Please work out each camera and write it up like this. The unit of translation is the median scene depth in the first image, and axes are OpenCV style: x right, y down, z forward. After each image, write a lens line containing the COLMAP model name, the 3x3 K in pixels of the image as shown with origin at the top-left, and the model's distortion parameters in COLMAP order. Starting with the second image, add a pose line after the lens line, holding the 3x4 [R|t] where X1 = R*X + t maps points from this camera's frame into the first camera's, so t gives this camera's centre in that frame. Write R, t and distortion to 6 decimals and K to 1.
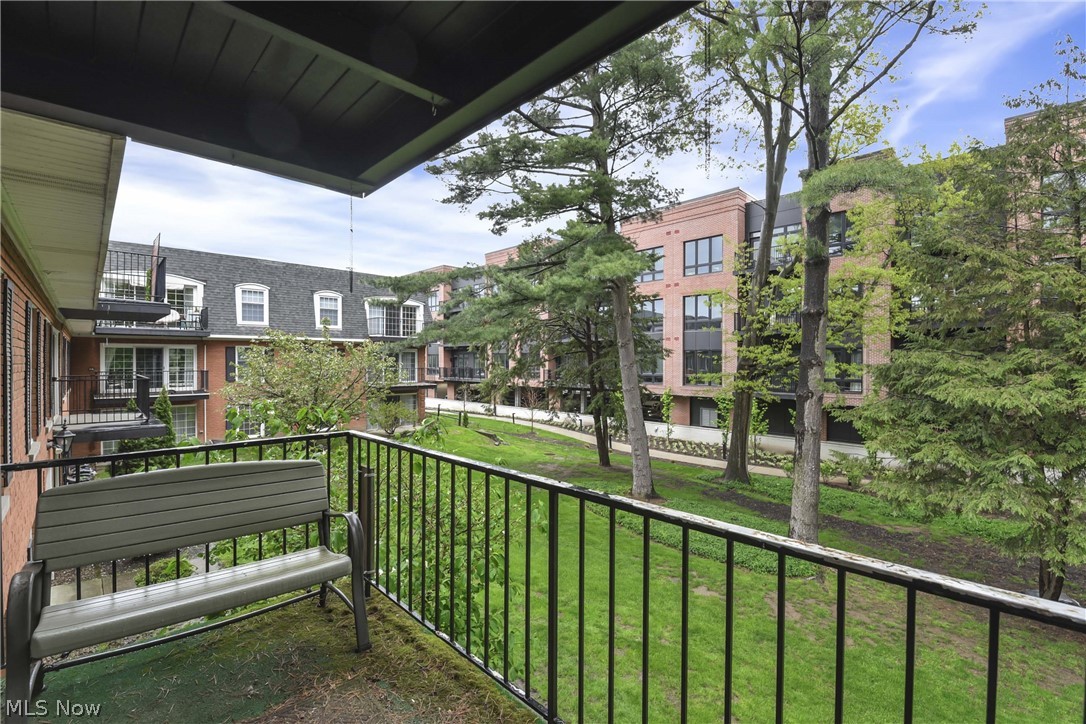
lens RADIAL K [[472.0, 0, 539.8], [0, 472.0, 366.6], [0, 0, 1]] dist [-0.002247, -0.000411]
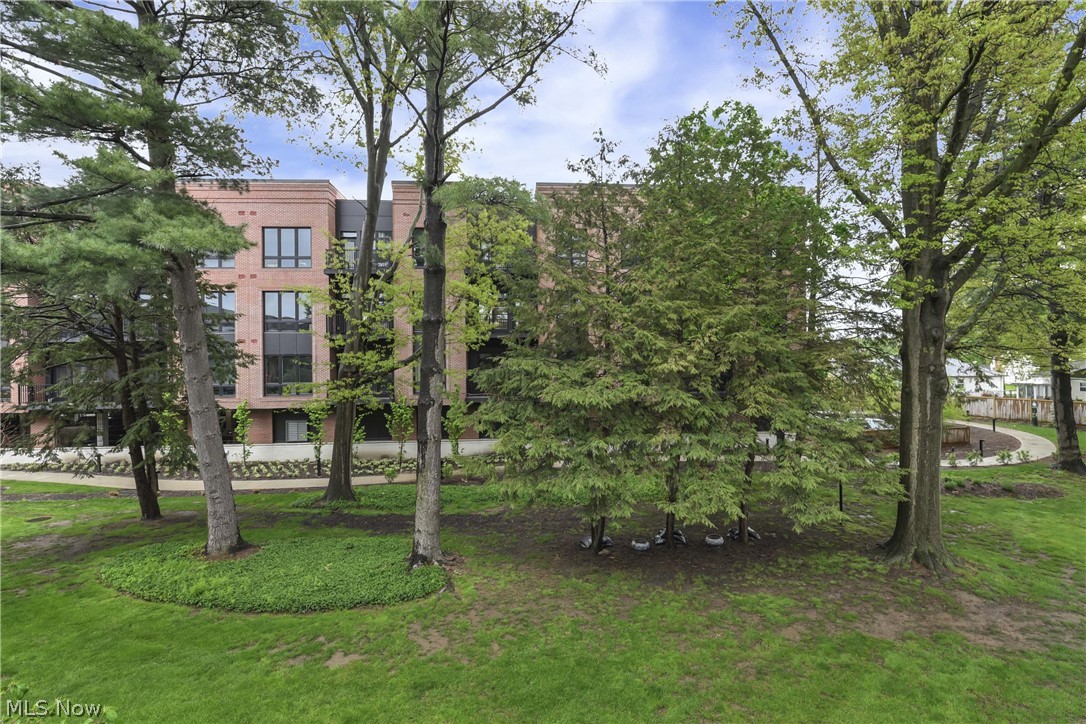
lens RADIAL K [[471.8, 0, 546.8], [0, 471.8, 357.5], [0, 0, 1]] dist [-0.000361, -0.008373]
pose [[0.647259, -0.006348, 0.762244, -0.016146], [0.025323, 0.999592, -0.013178, -0.009327], [-0.761850, 0.027832, 0.647156, 0.101609]]
